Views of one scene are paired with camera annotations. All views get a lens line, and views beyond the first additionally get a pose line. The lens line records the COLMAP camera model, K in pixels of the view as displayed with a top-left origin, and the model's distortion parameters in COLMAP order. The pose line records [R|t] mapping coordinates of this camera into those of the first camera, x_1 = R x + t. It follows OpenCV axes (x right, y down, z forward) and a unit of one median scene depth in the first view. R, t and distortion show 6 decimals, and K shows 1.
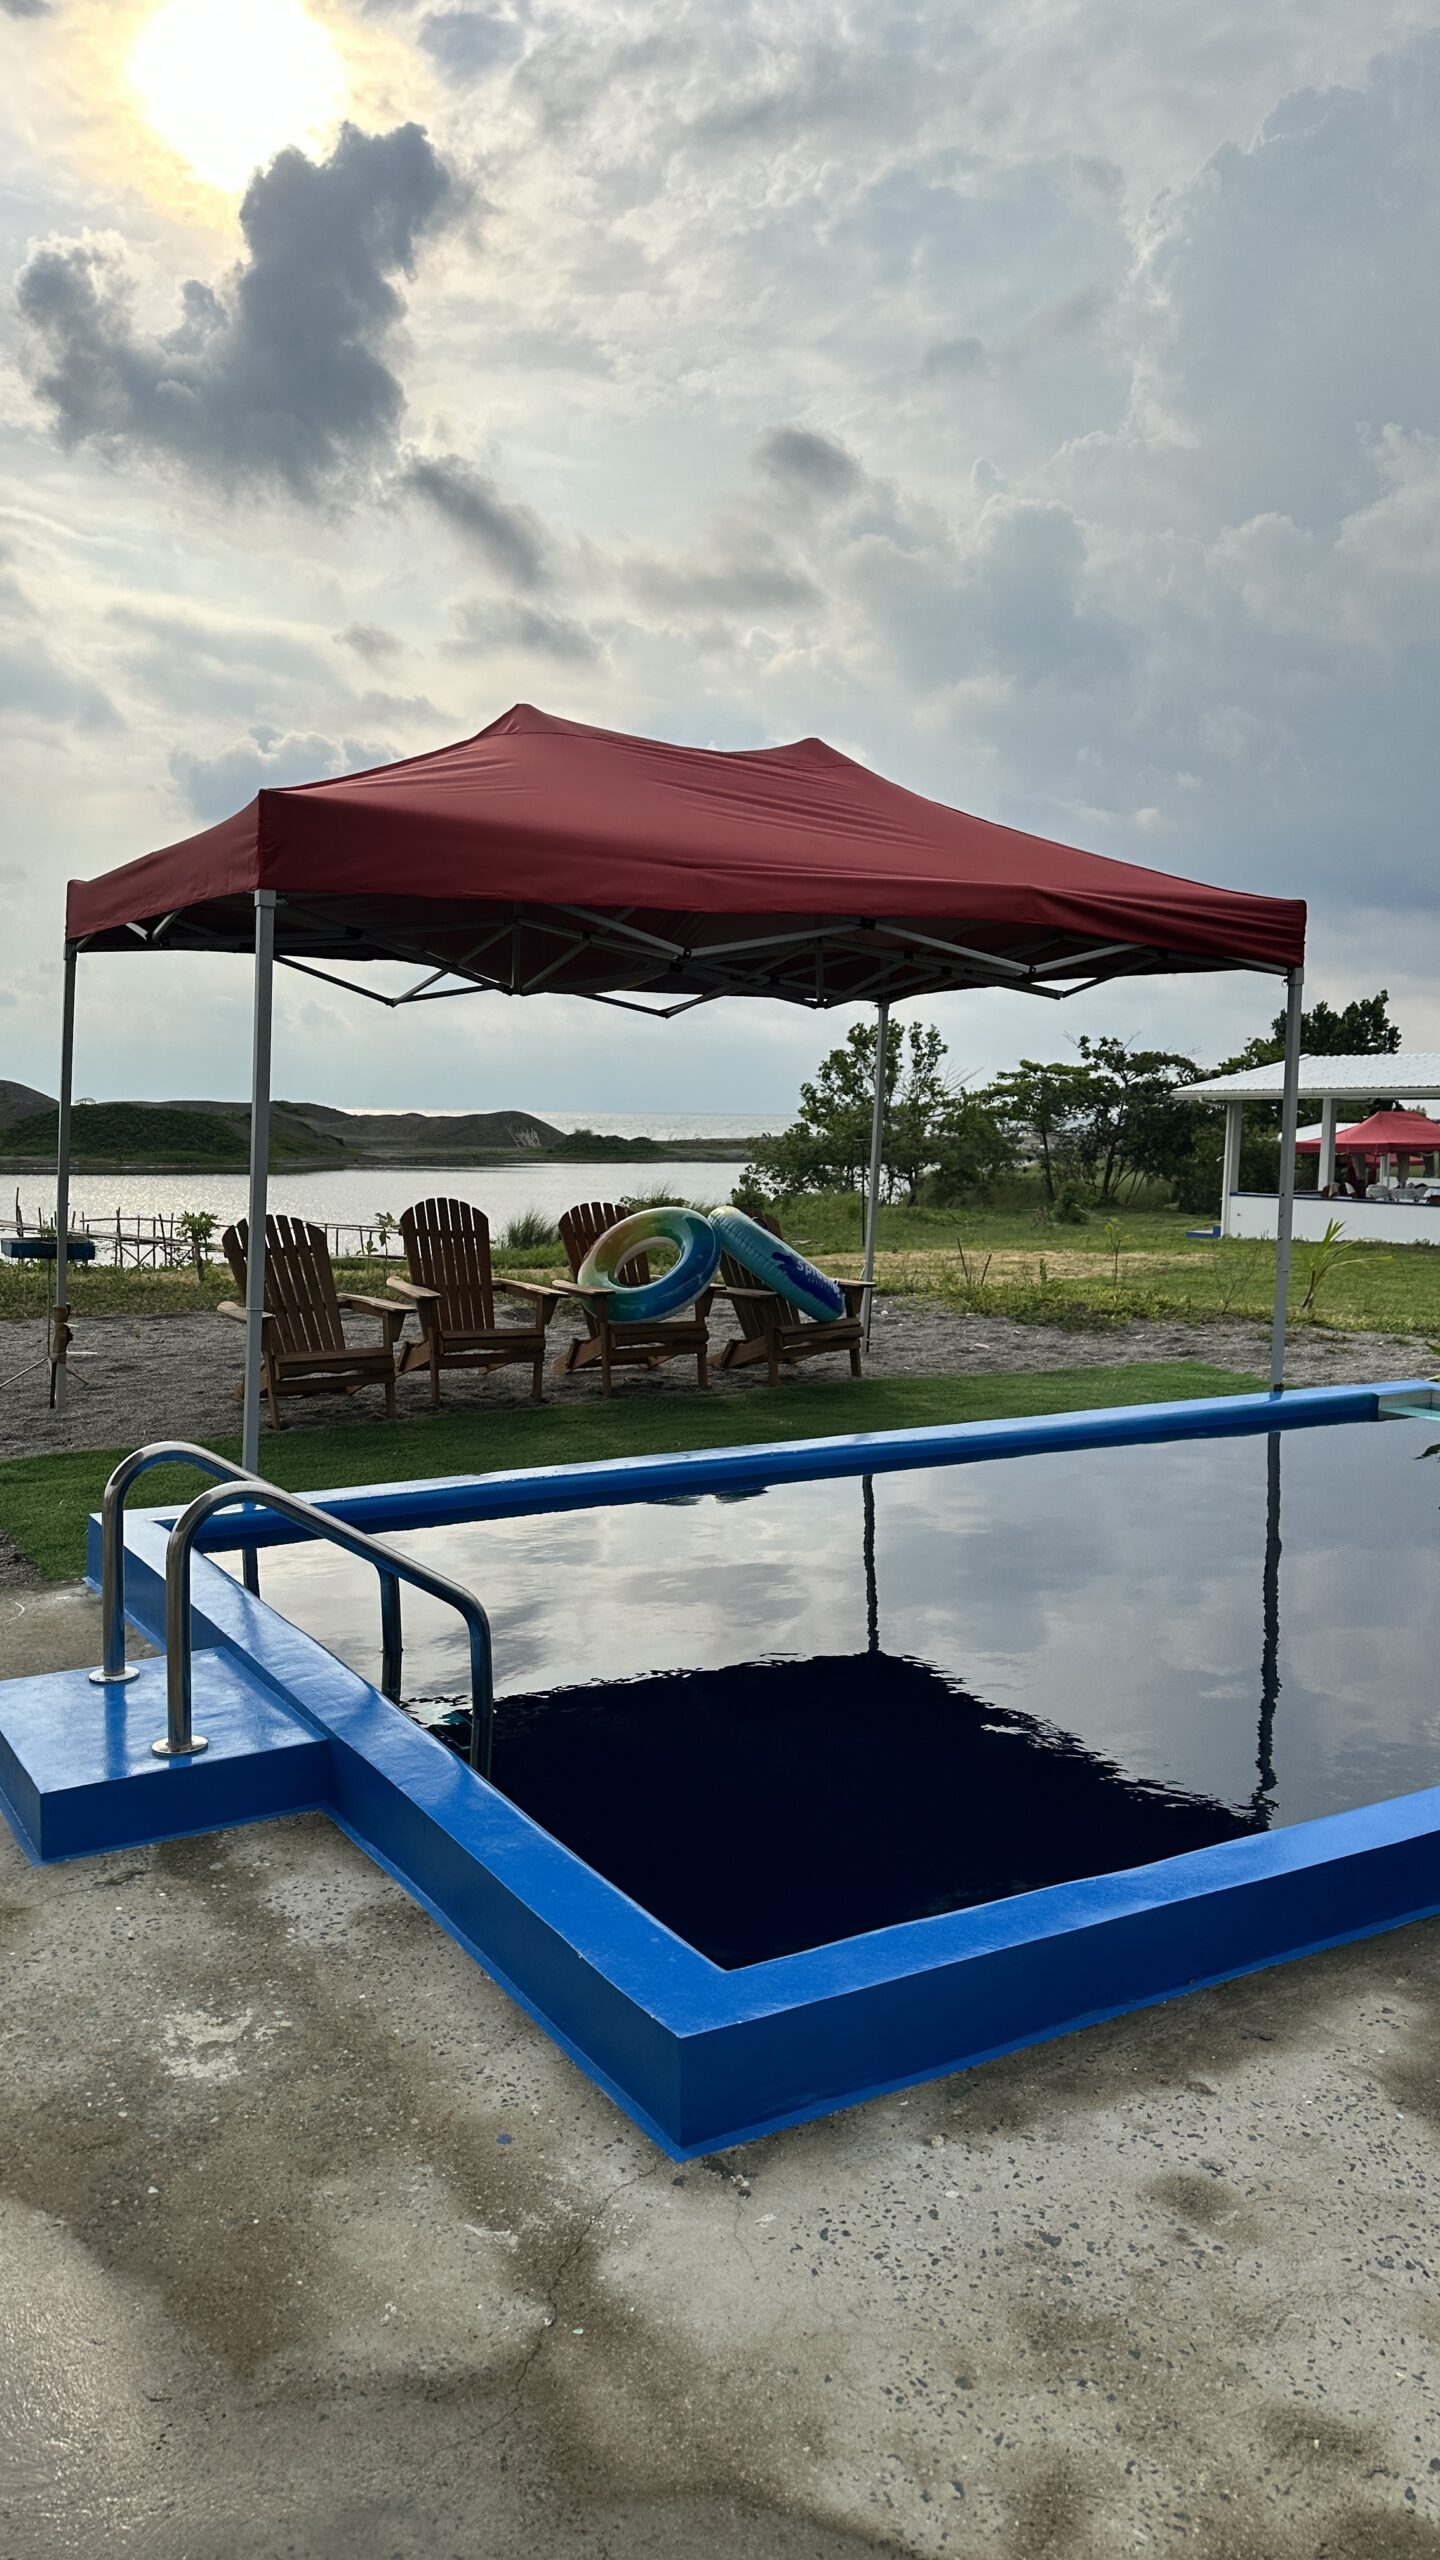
lens RADIAL K [[1848.9, 0, 720.0], [0, 1848.9, 1280.0], [0, 0, 1]] dist [0.003401, 0.001181]
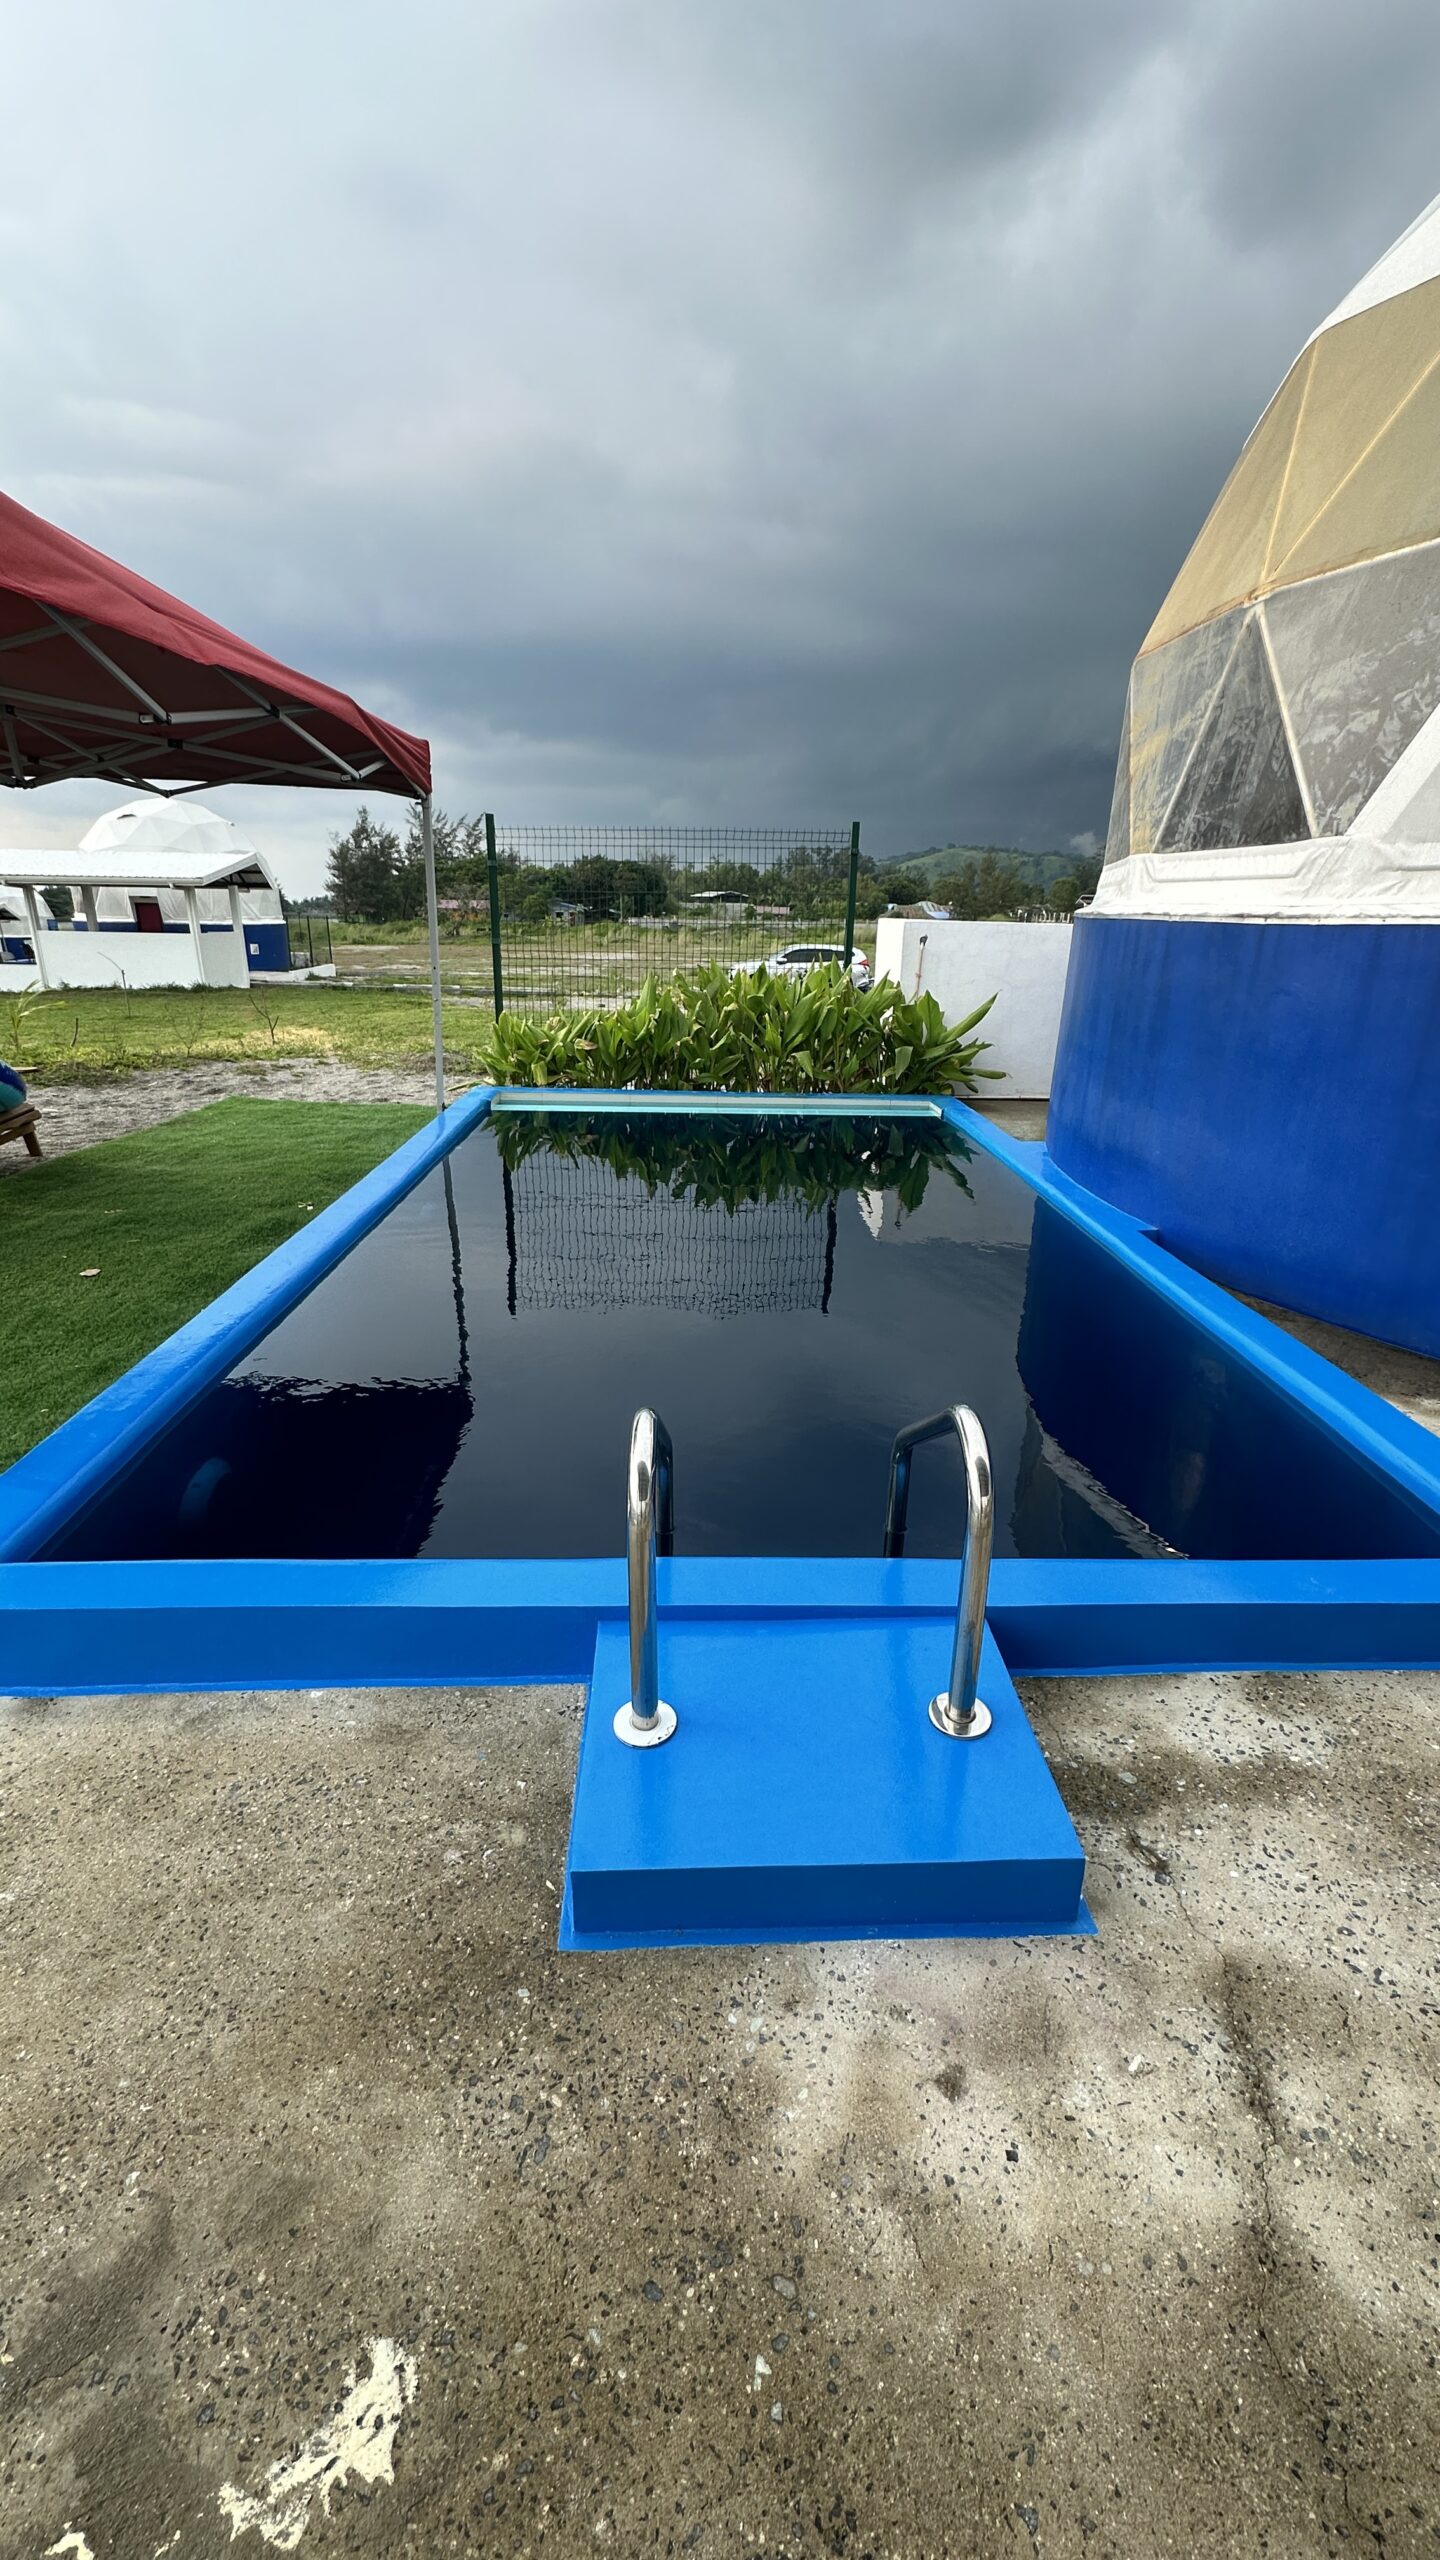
lens RADIAL K [[1066.9, 0, 720.0], [0, 1066.9, 1280.0], [0, 0, 1]] dist [-0.000801, 0.000831]
pose [[0.469227, -0.286540, 0.835297, -0.768141], [0.065762, 0.954605, 0.290526, -0.097074], [-0.880626, -0.081392, 0.466770, 0.975295]]
